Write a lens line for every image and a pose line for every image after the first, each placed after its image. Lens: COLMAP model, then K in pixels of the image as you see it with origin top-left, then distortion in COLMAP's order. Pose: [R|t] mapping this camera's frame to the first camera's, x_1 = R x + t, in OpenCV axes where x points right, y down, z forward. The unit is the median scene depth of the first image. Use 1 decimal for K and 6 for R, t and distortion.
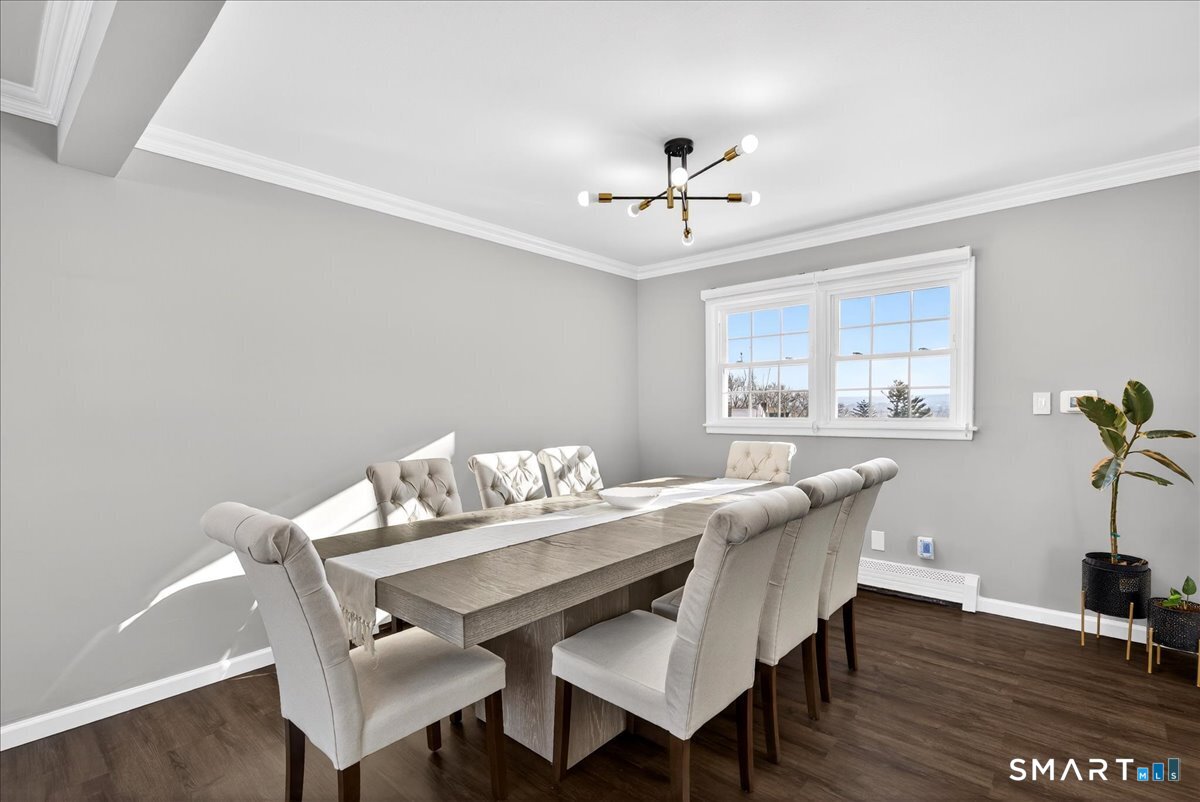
lens RADIAL K [[554.7, 0, 603.0], [0, 554.7, 409.0], [0, 0, 1]] dist [0.036942, 0.000155]
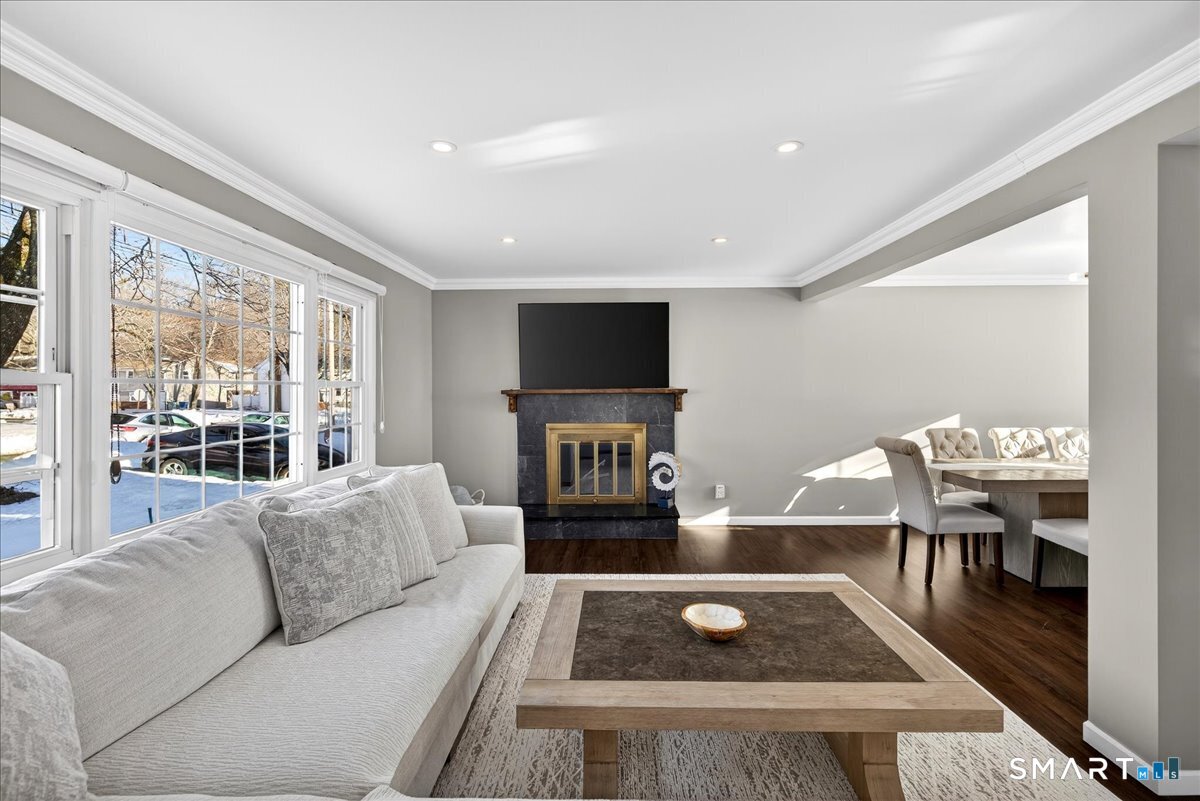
lens RADIAL K [[554.7, 0, 603.0], [0, 554.7, 408.5], [0, 0, 1]] dist [0.036942, 0.000155]
pose [[0.660011, 0.043105, -0.750018, 0.365860], [-0.001777, 0.998439, 0.055818, -0.095314], [0.751253, -0.035508, 0.659058, -1.382039]]
